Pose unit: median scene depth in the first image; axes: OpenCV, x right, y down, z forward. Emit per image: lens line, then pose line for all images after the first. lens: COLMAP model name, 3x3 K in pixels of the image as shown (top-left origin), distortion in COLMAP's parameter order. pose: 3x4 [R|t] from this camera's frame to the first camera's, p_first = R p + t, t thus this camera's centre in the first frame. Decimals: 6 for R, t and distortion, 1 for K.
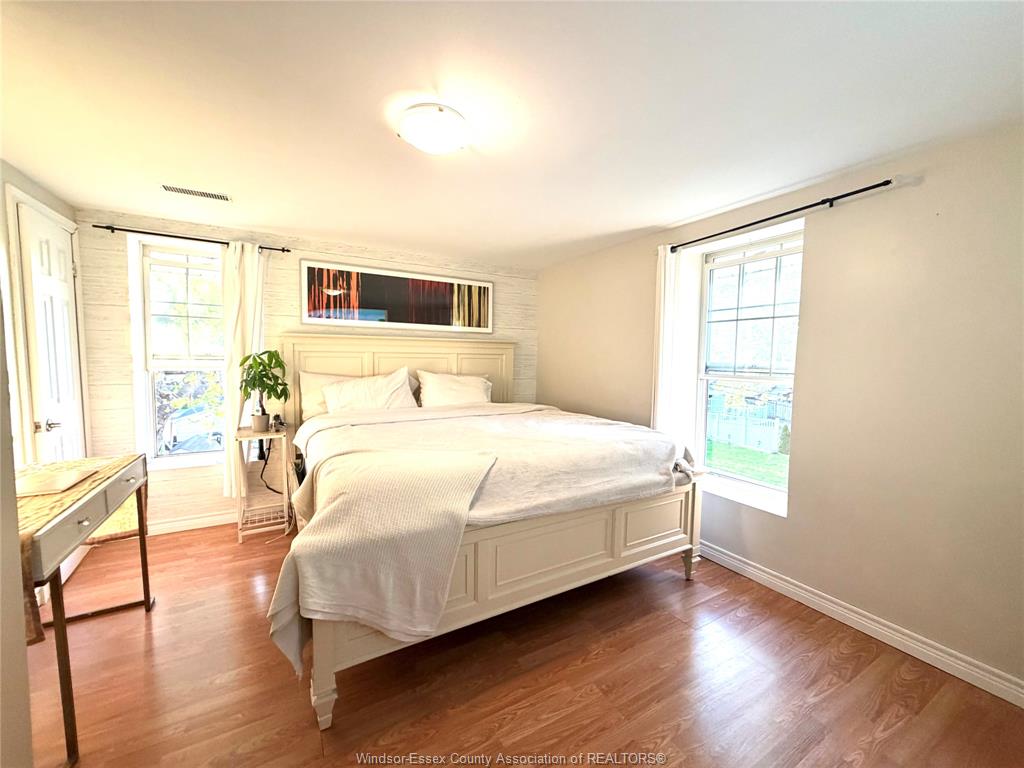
lens RADIAL K [[408.3, 0, 509.9], [0, 408.3, 386.7], [0, 0, 1]] dist [-0.003124, 0.000940]
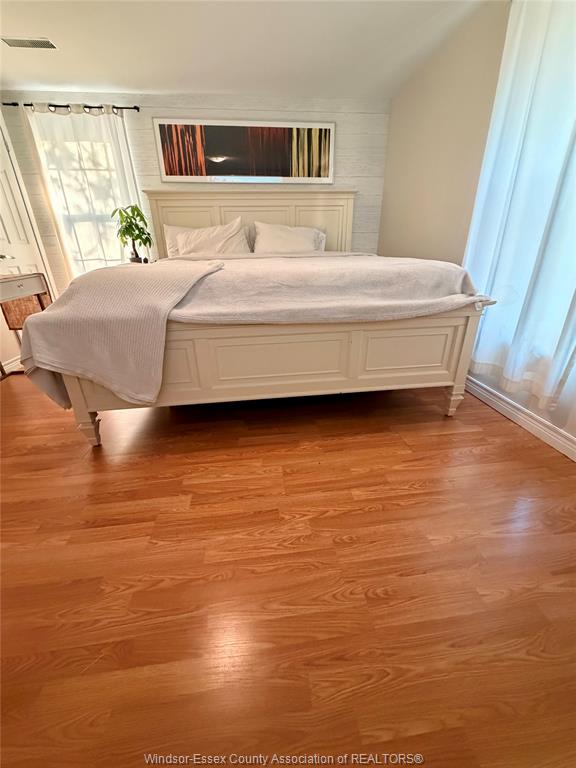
lens RADIAL K [[306.2, 0, 287.2], [0, 306.2, 382.9], [0, 0, 1]] dist [-0.003124, 0.000940]
pose [[0.920287, 0.129762, -0.369099, 0.257317], [0.002828, 0.941166, 0.337933, 0.105821], [0.391234, -0.312039, 0.865776, 0.163369]]
